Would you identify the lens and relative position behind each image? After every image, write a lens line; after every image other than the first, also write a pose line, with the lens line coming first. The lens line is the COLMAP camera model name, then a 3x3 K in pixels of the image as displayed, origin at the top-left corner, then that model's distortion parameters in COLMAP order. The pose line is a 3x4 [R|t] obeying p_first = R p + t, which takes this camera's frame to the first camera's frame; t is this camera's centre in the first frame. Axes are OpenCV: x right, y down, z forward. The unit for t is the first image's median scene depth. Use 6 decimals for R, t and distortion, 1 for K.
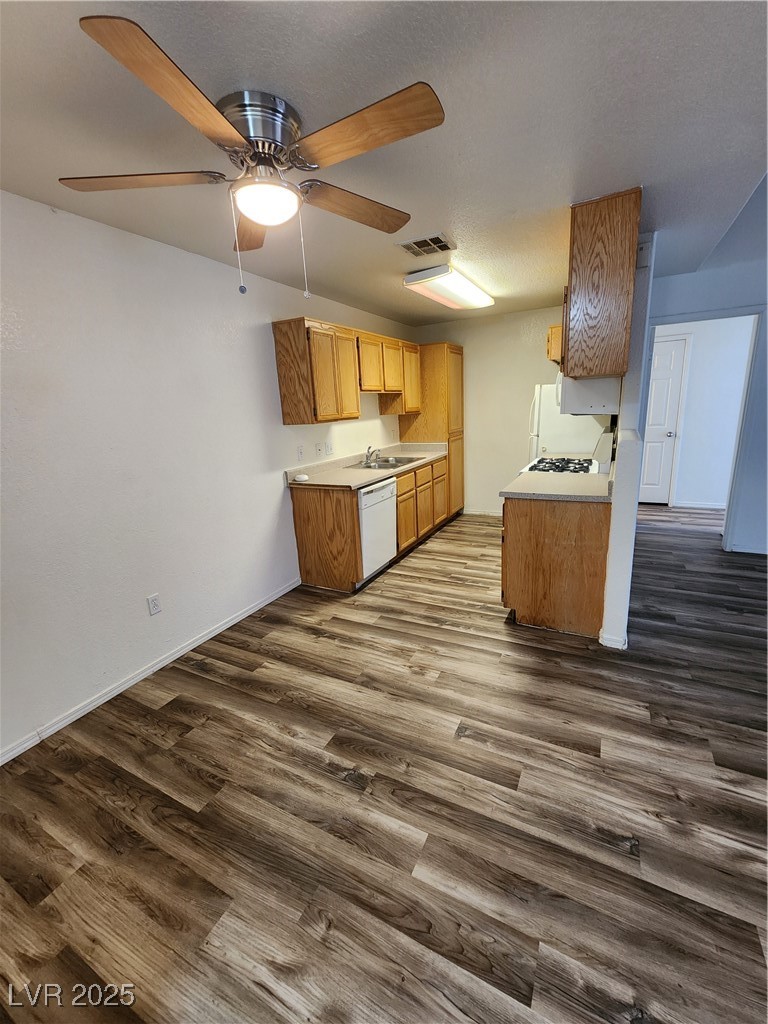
lens RADIAL K [[420.9, 0, 386.1], [0, 420.9, 513.4], [0, 0, 1]] dist [-0.001565, -0.000658]
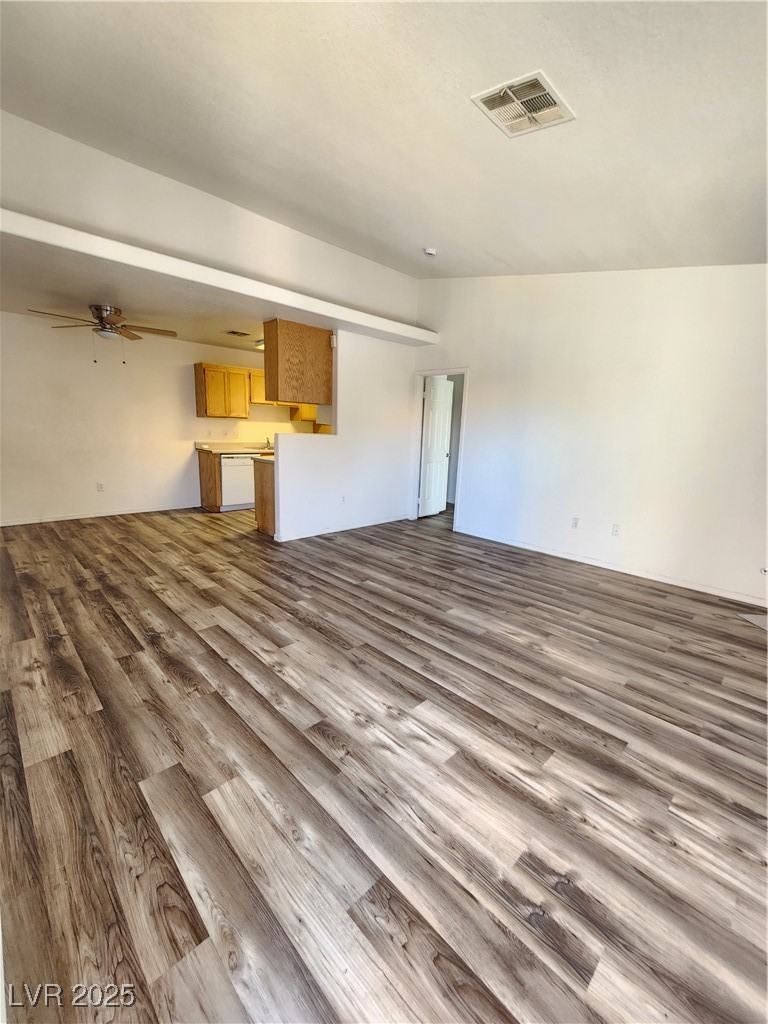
lens RADIAL K [[420.9, 0, 384.6], [0, 420.9, 511.8], [0, 0, 1]] dist [-0.001565, -0.000658]
pose [[0.947655, 0.152577, -0.280482, 1.522138], [-0.164786, 0.986120, -0.020325, 0.144231], [0.273488, 0.065481, 0.959644, -0.727767]]
